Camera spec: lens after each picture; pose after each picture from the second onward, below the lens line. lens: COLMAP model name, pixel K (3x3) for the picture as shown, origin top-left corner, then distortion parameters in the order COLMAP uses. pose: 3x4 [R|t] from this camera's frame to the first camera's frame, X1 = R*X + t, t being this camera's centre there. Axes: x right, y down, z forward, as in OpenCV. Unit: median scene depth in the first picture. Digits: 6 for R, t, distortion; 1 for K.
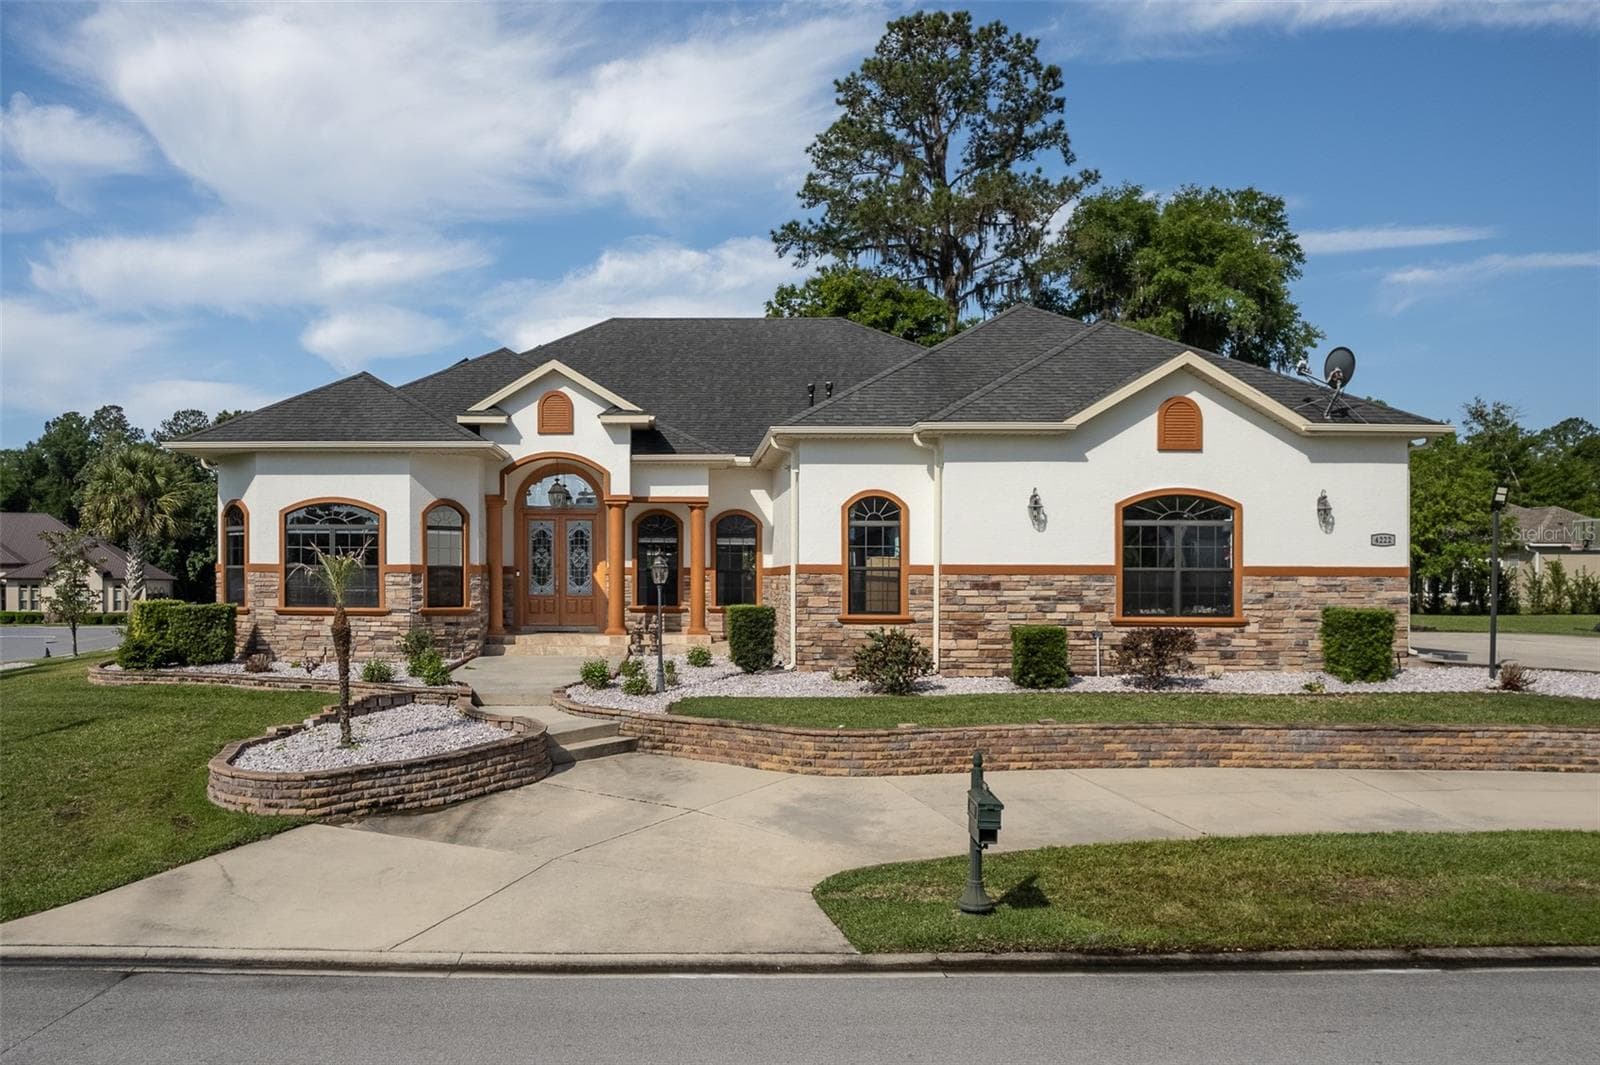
lens RADIAL K [[1362.7, 0, 634.9], [0, 1362.7, 574.7], [0, 0, 1]] dist [-0.049414, -0.002410]
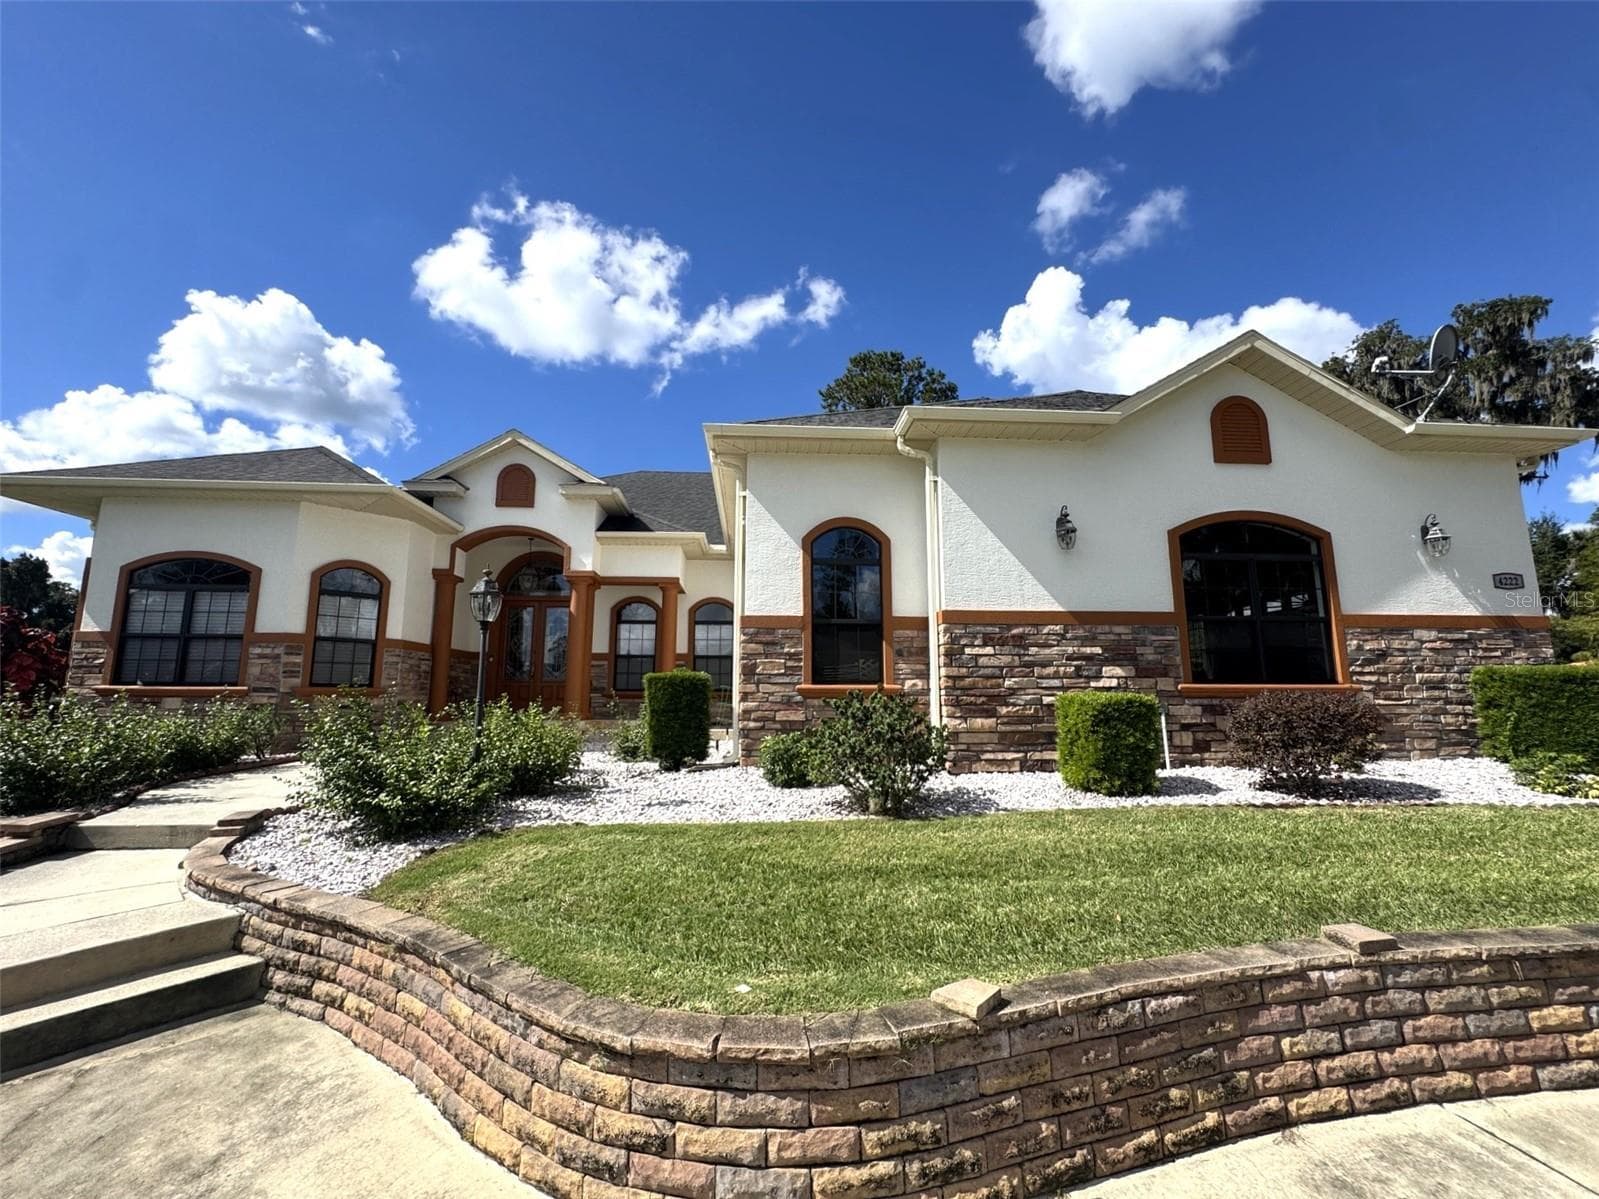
lens RADIAL K [[641.4, 0, 799.5], [0, 641.4, 599.5], [0, 0, 1]] dist [-0.004006, -0.000168]
pose [[0.994984, 0.011216, 0.099407, 0.117860], [0.004234, 0.988084, -0.153856, 0.037678], [-0.099948, 0.153505, 0.983080, 0.671968]]
